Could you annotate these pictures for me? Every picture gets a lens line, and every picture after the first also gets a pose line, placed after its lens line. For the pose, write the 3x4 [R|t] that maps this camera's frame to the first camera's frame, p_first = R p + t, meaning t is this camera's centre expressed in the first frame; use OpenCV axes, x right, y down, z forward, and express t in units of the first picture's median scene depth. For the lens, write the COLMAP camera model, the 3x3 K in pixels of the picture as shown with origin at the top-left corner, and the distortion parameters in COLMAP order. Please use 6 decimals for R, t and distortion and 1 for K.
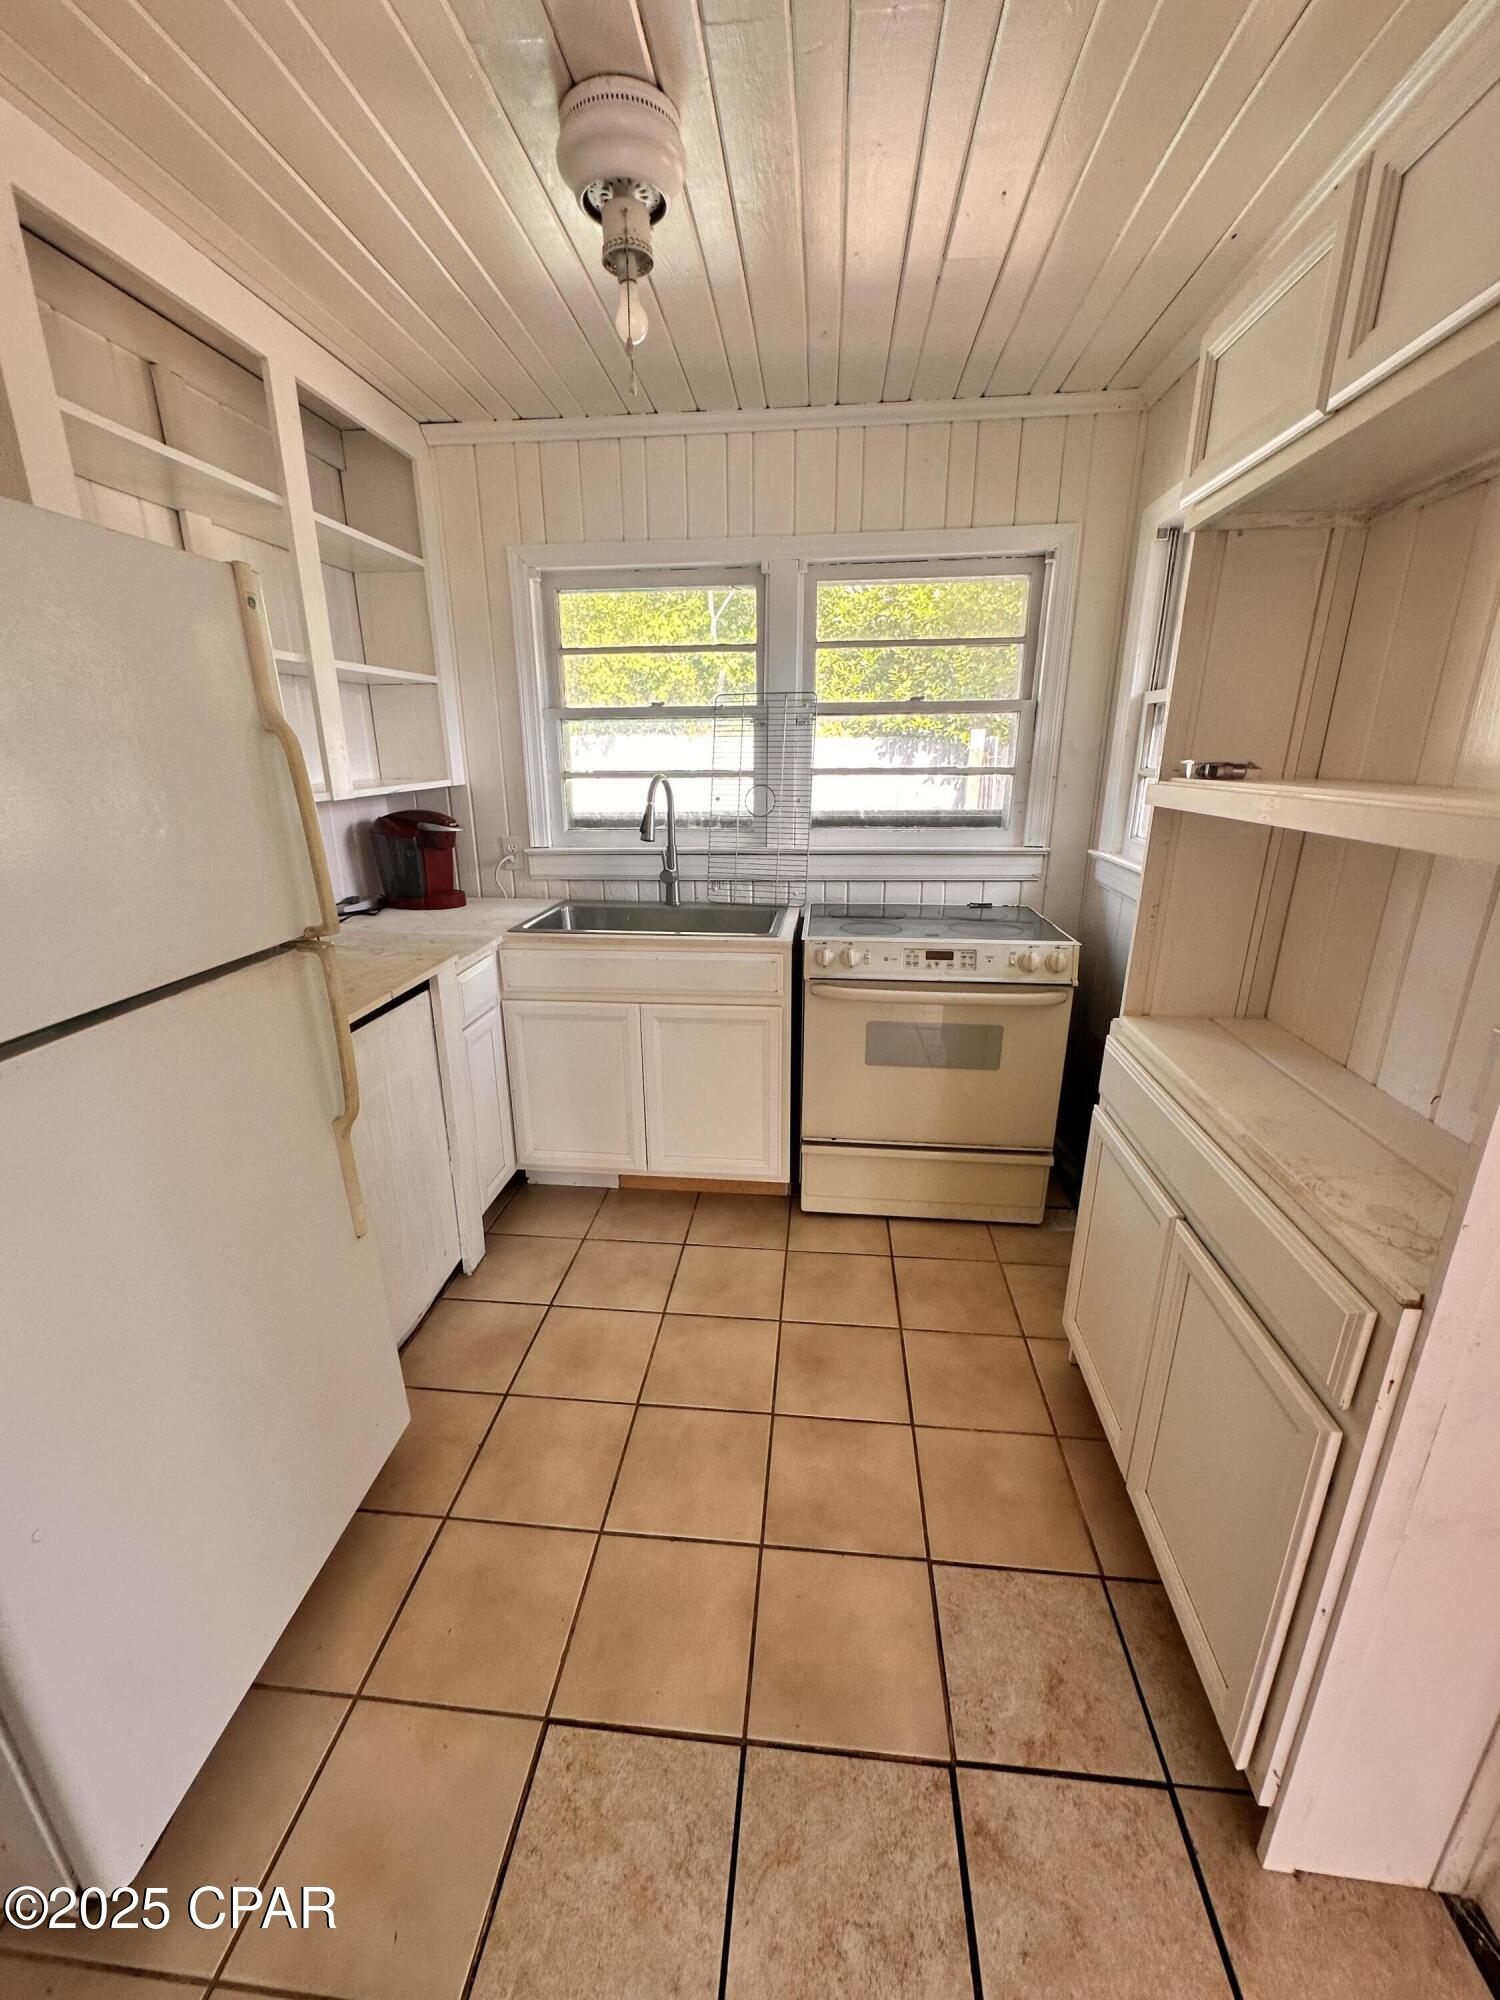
lens RADIAL K [[796.7, 0, 748.0], [0, 796.7, 1001.1], [0, 0, 1]] dist [-0.003789, 0.000822]
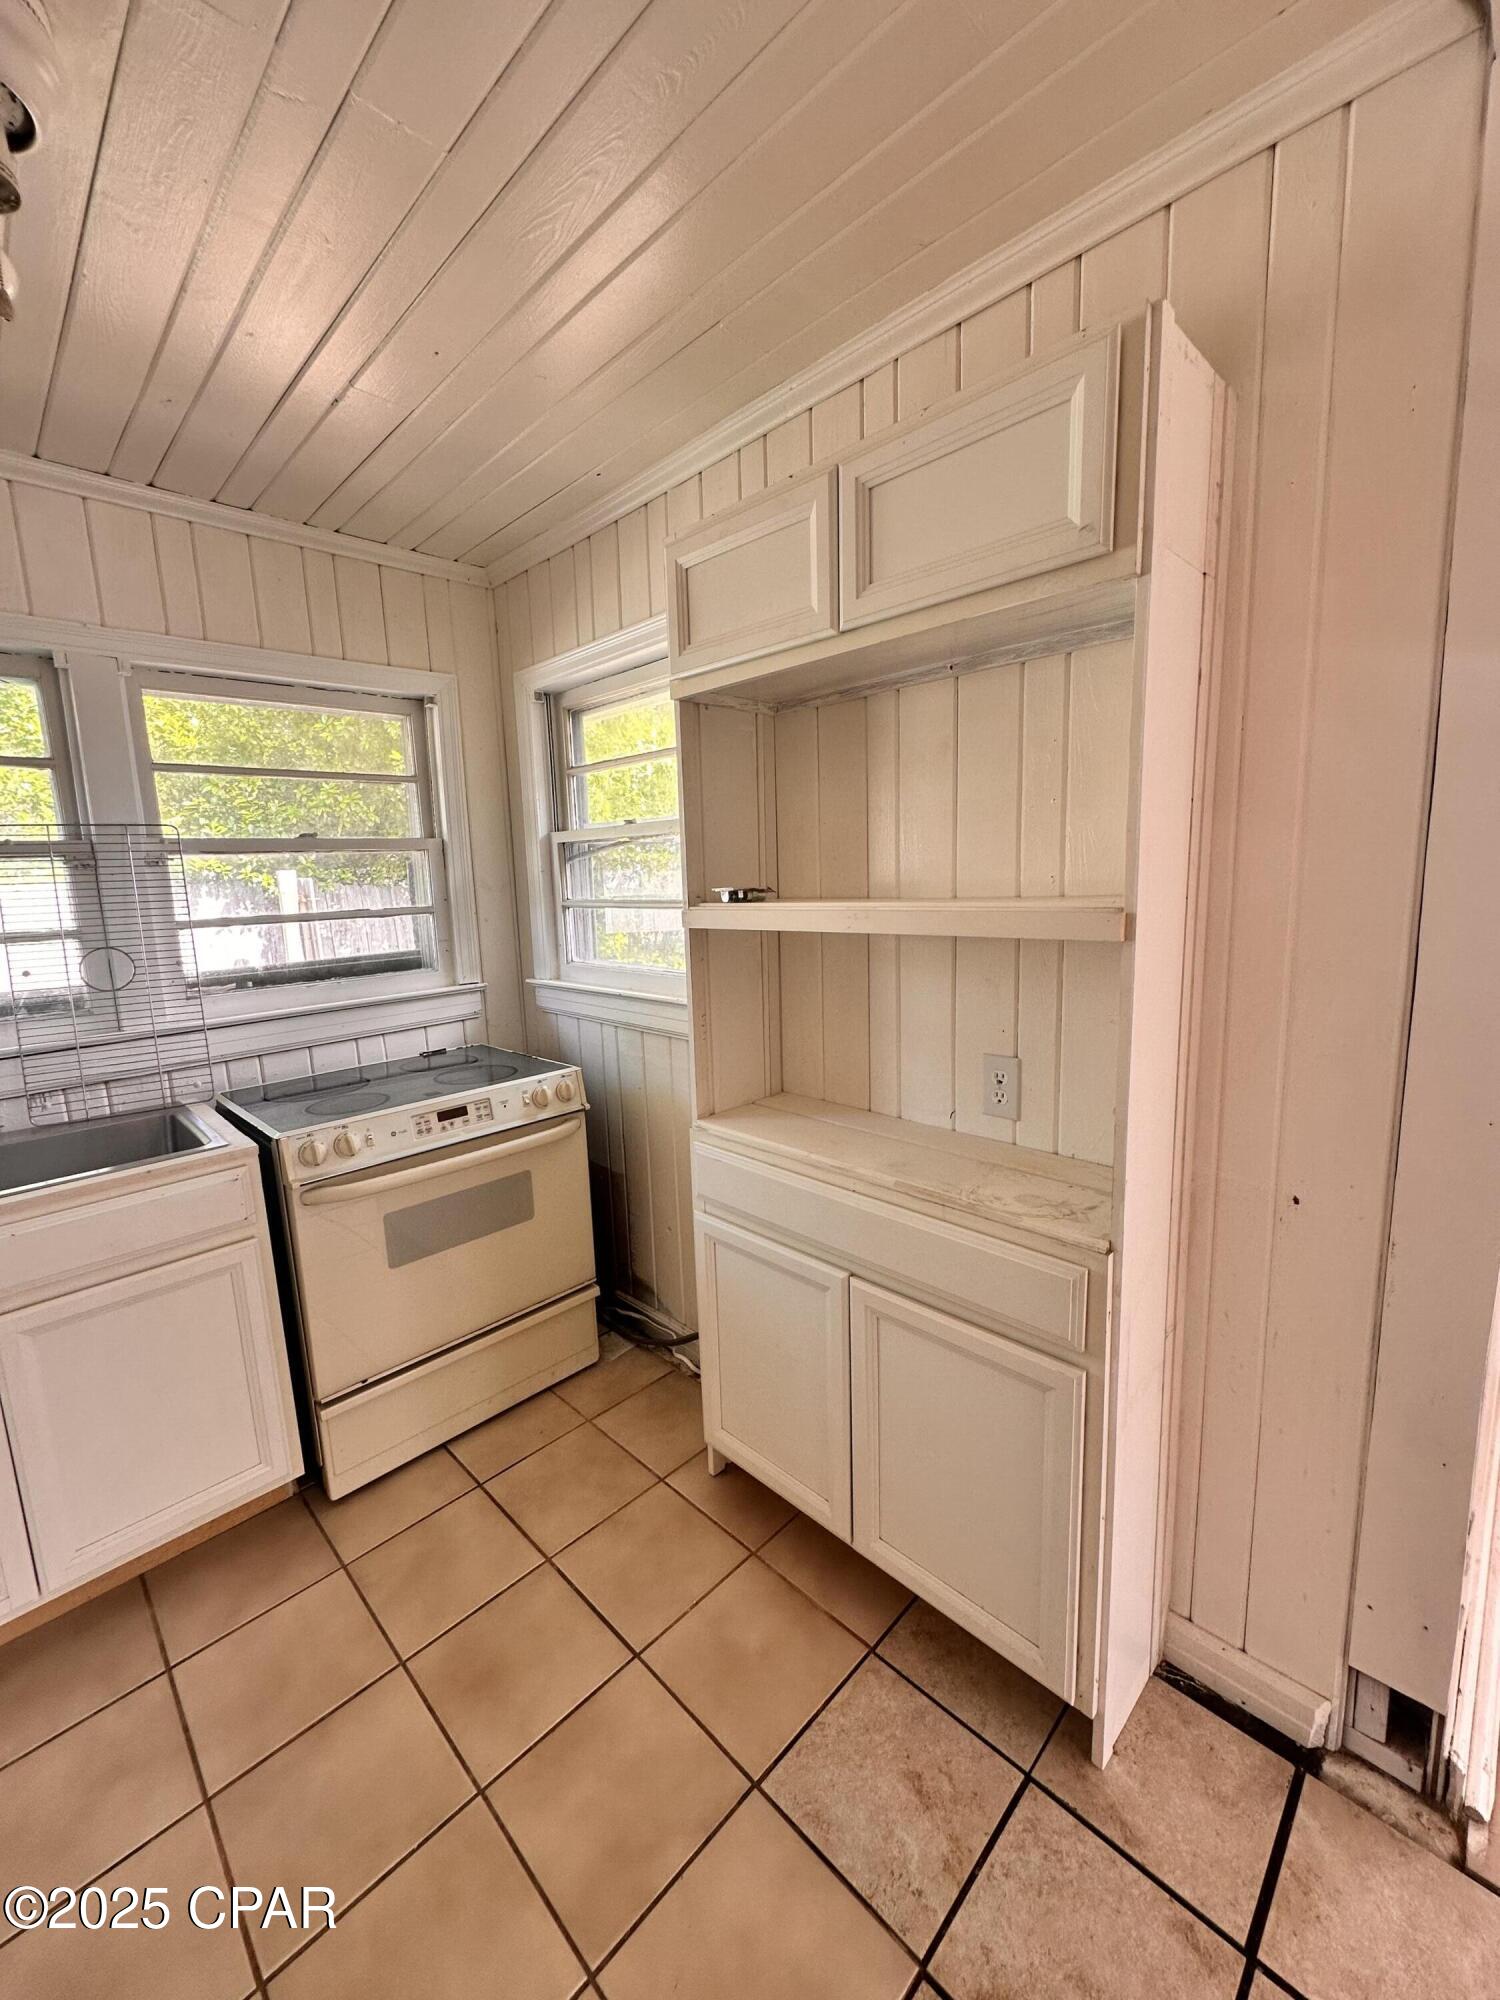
lens RADIAL K [[796.7, 0, 748.7], [0, 796.7, 1001.0], [0, 0, 1]] dist [-0.003789, 0.000822]
pose [[0.633761, -0.141212, 0.760531, -0.191856], [0.264916, 0.963361, -0.041886, -0.050576], [-0.726751, 0.228022, 0.647950, 0.154144]]
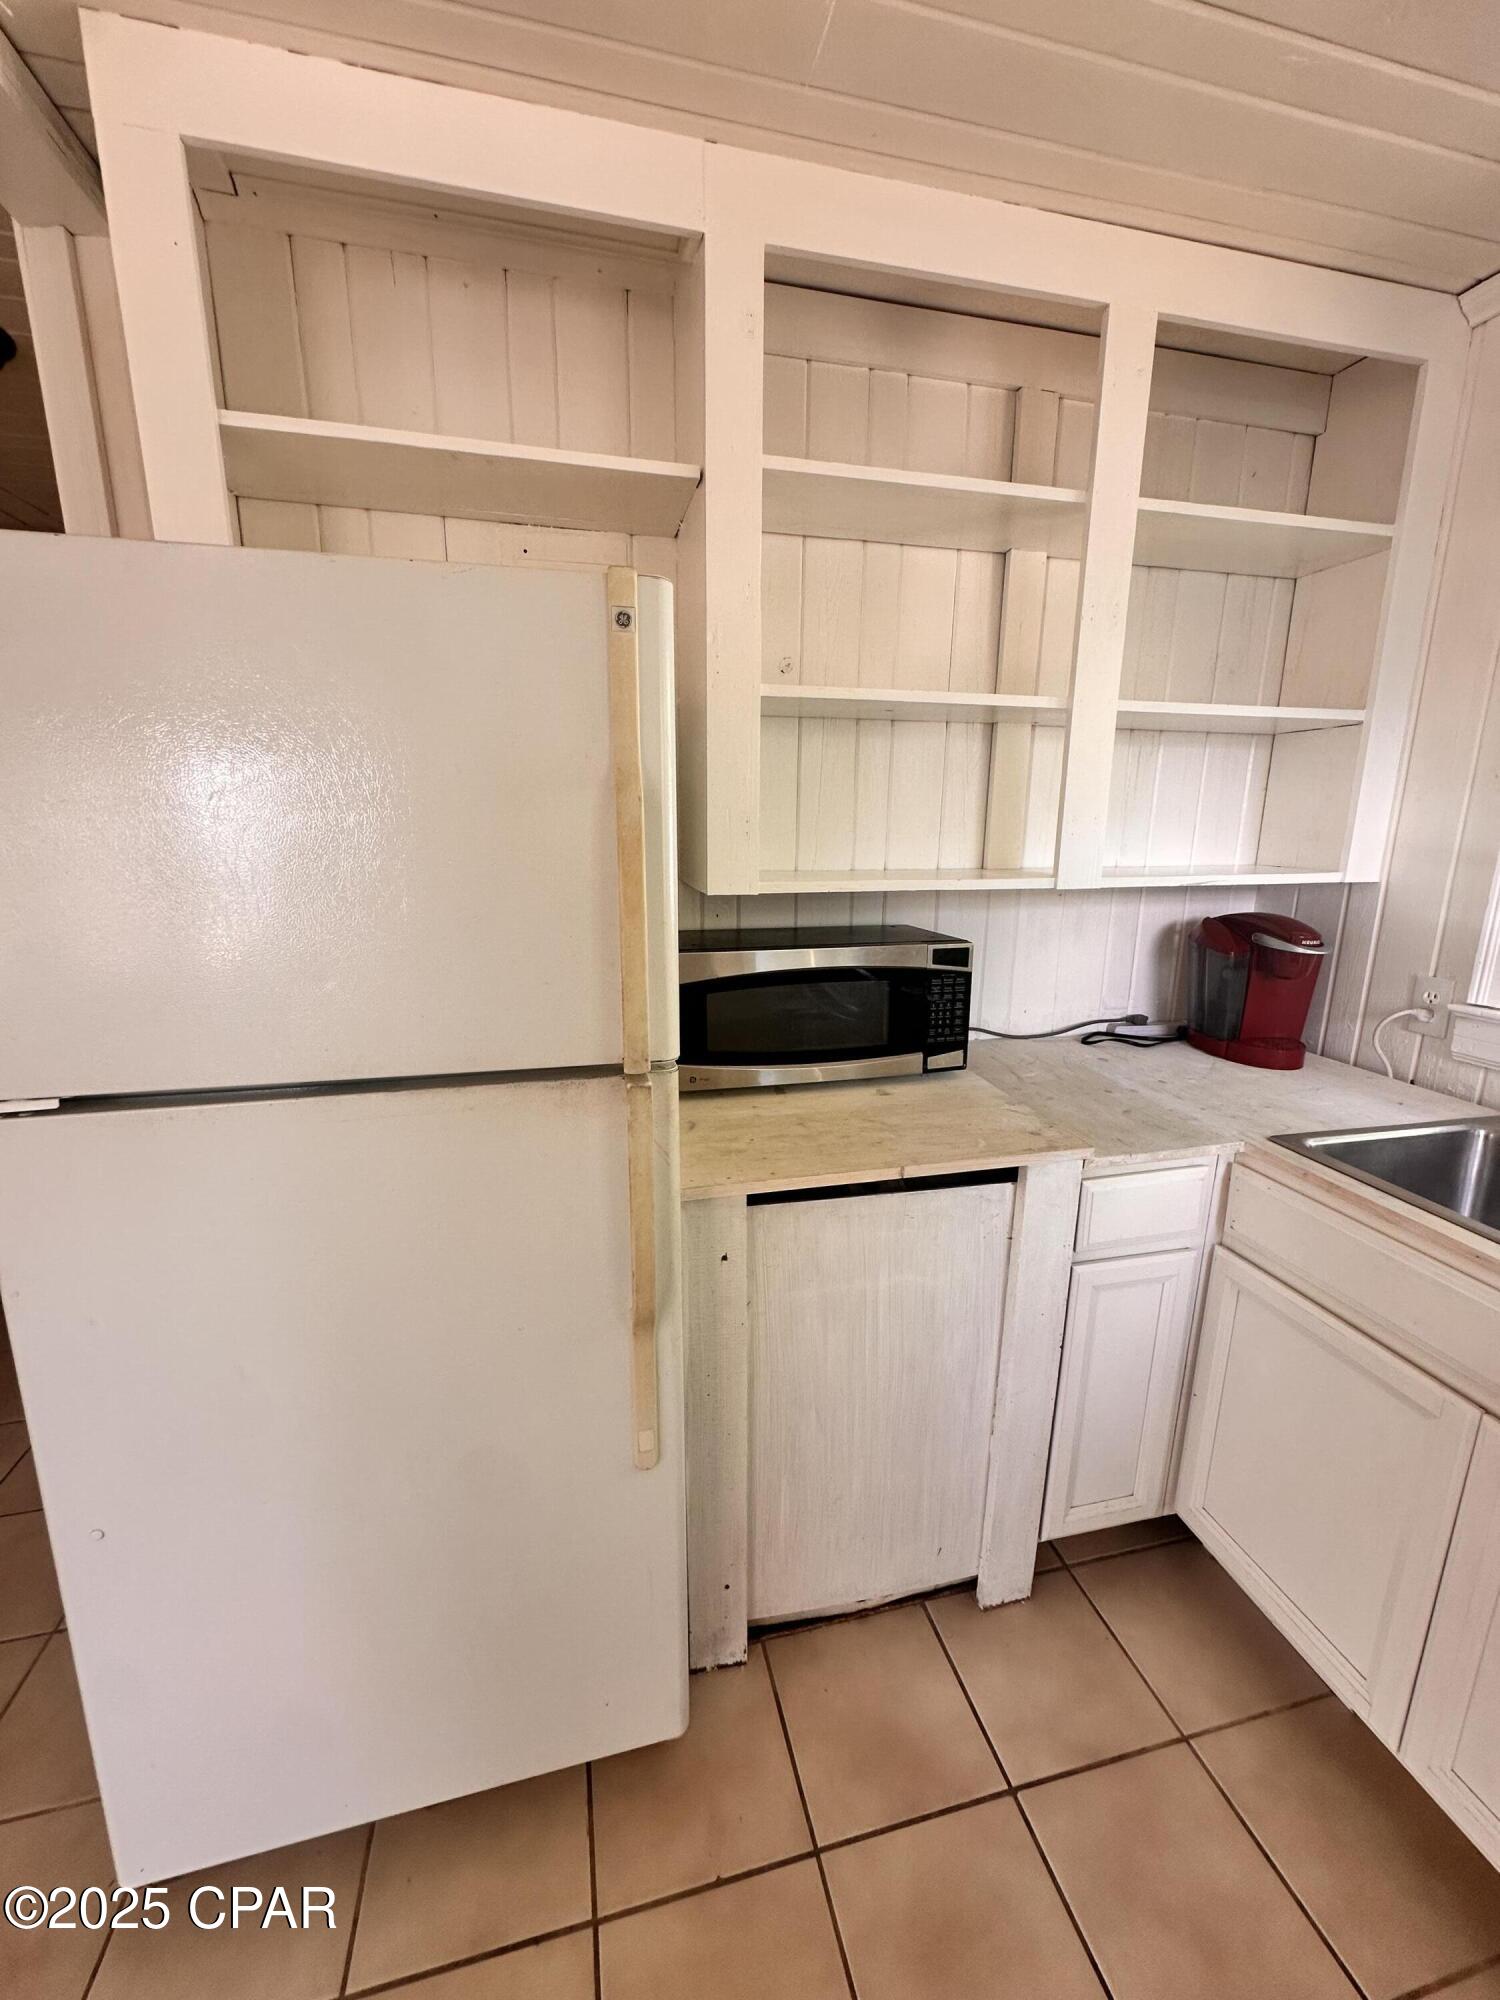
lens RADIAL K [[796.7, 0, 747.6], [0, 796.7, 1001.2], [0, 0, 1]] dist [-0.003789, 0.000822]
pose [[0.328180, 0.212572, -0.920386, 0.078419], [-0.294895, 0.948709, 0.113964, -0.138219], [0.897404, 0.234017, 0.374034, 0.442603]]
